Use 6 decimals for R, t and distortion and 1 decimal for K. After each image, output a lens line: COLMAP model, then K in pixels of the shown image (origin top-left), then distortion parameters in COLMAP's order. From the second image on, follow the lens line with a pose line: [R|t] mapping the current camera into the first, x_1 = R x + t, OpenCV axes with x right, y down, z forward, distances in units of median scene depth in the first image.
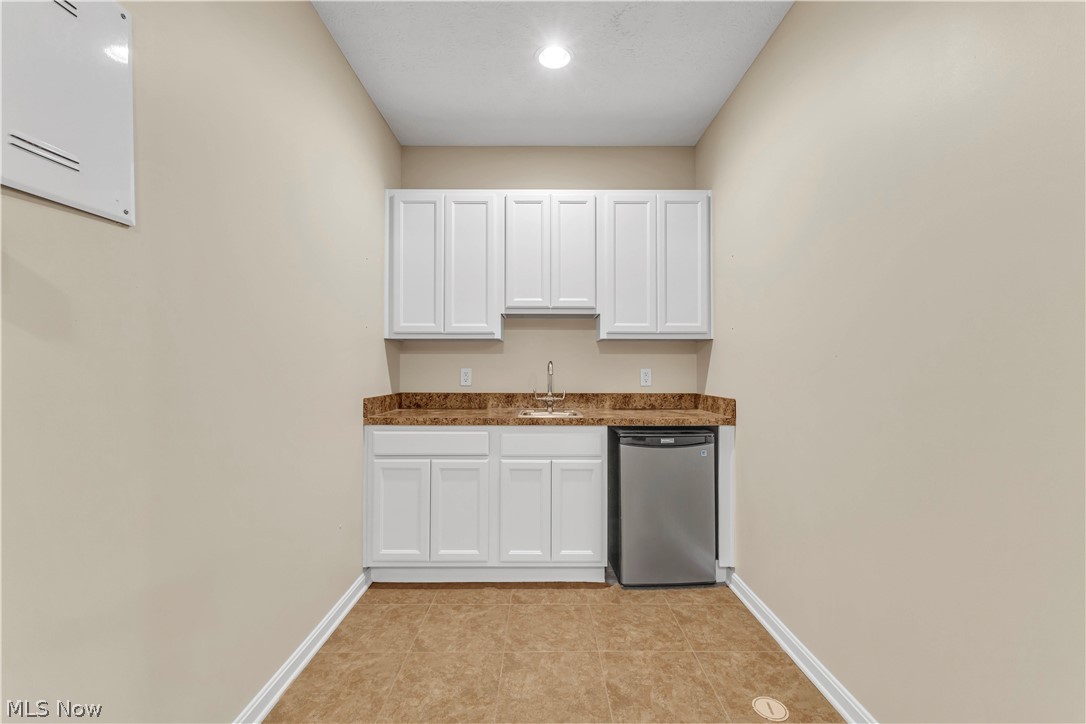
lens RADIAL K [[480.7, 0, 541.7], [0, 480.7, 360.5], [0, 0, 1]] dist [0.002921, -0.000466]
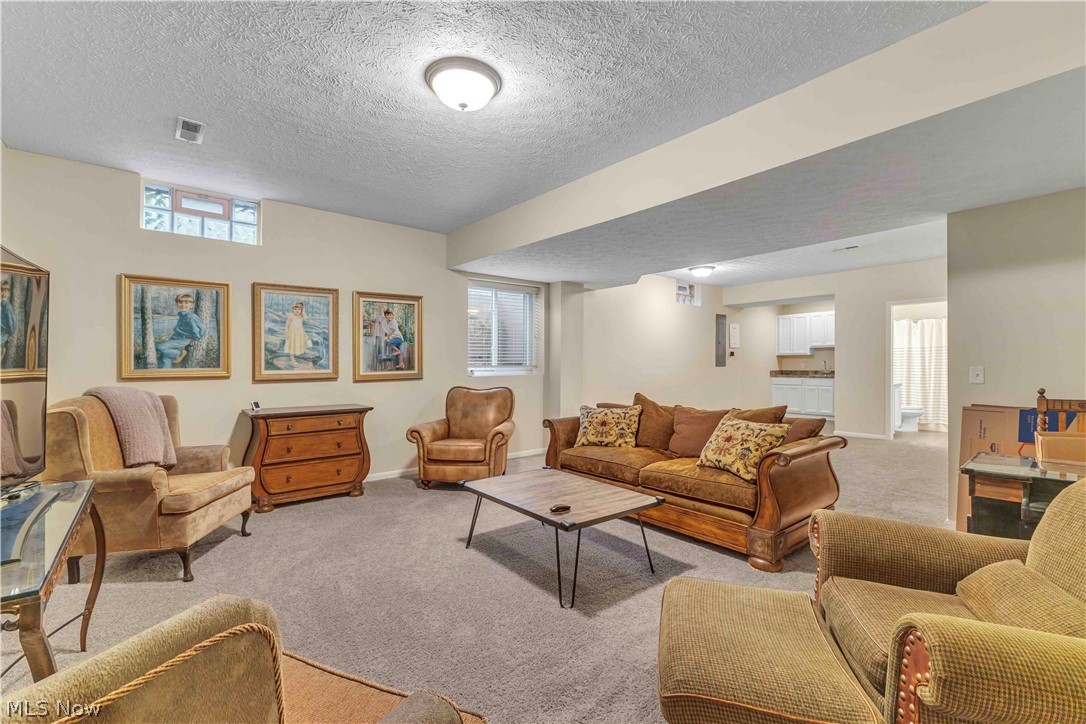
lens RADIAL K [[480.7, 0, 541.9], [0, 480.7, 361.0], [0, 0, 1]] dist [0.002921, -0.000466]
pose [[0.627177, -0.006429, -0.778851, 1.428347], [0.014197, 0.999894, 0.003179, -0.038339], [0.778748, -0.013051, 0.627201, -2.748789]]
